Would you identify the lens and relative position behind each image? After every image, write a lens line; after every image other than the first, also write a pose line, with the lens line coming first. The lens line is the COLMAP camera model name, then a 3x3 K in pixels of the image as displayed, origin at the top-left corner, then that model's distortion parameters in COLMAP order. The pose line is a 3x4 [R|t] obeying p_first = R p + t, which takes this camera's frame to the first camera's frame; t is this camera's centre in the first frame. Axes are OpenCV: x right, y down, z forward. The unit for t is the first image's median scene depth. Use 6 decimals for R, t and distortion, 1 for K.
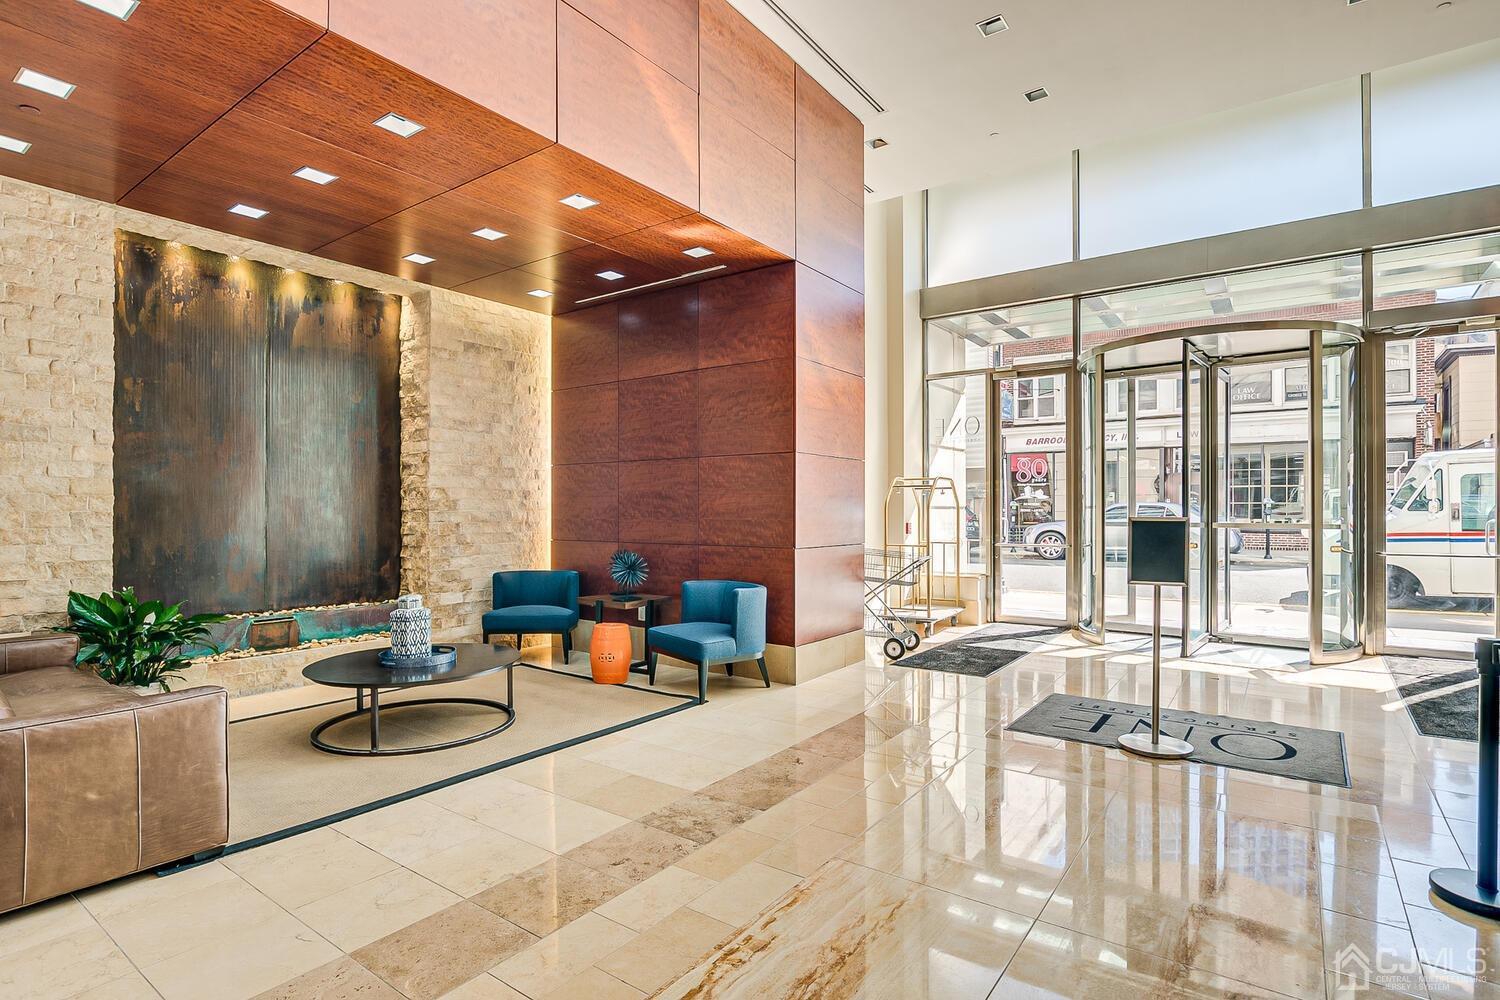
lens RADIAL K [[742.4, 0, 752.3], [0, 742.4, 511.4], [0, 0, 1]] dist [-0.020020, -0.000141]
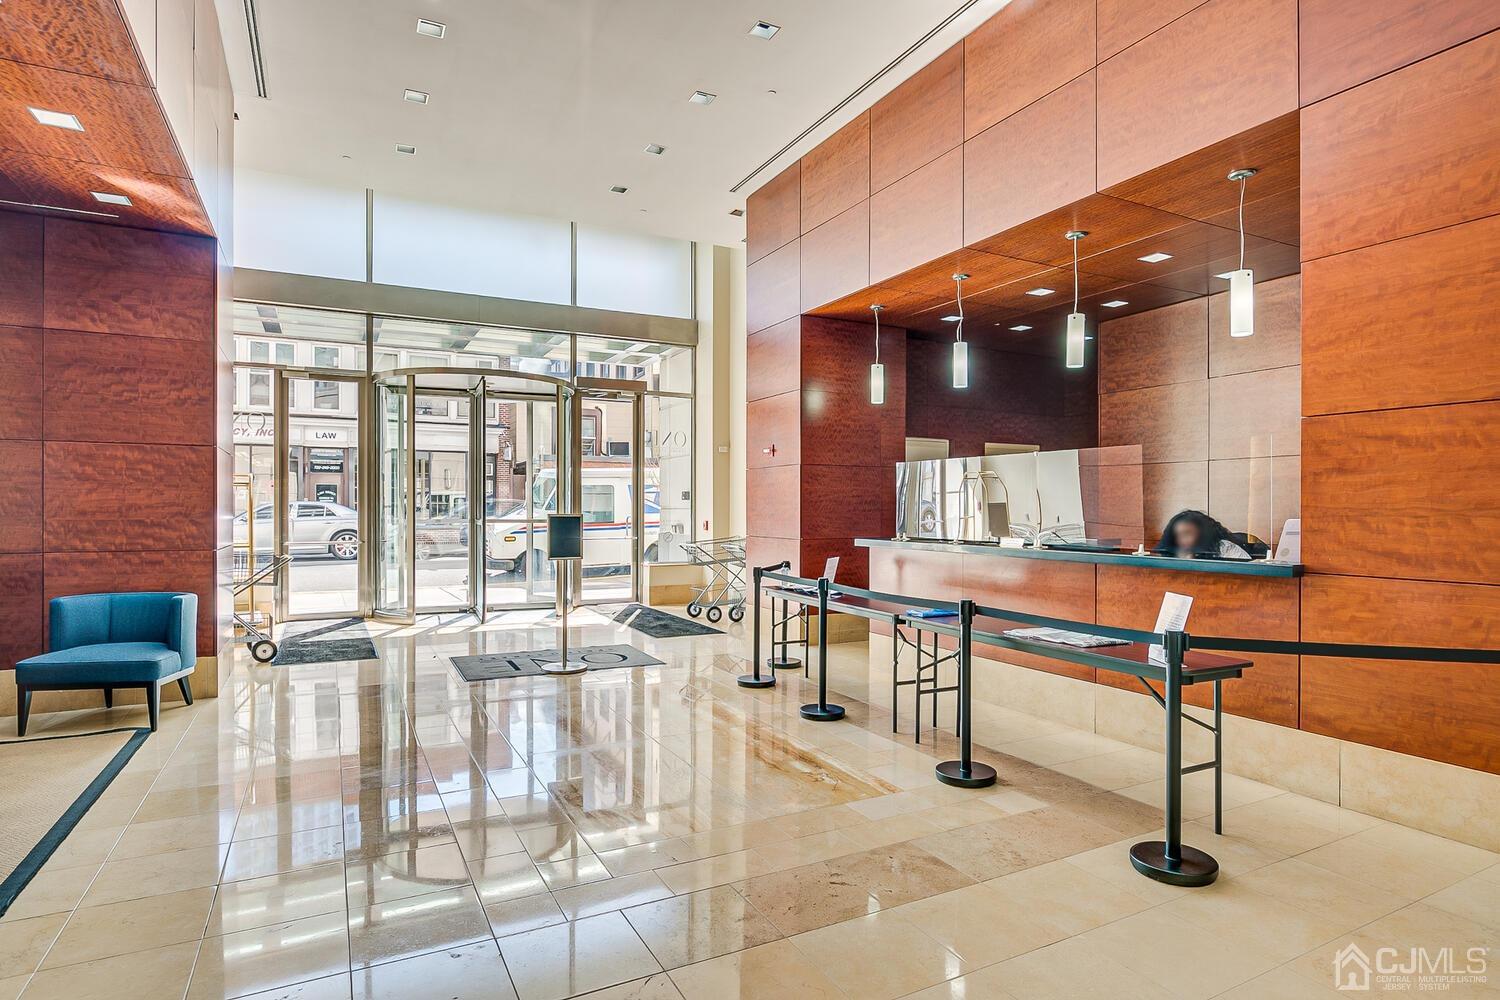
lens RADIAL K [[810.5, 0, 749.1], [0, 810.5, 504.2], [0, 0, 1]] dist [-0.003100, -0.000060]
pose [[0.447844, 0.009284, 0.894063, -0.521223], [0.002422, 0.999930, -0.011596, 0.005954], [-0.894108, 0.007359, 0.447790, -0.045307]]
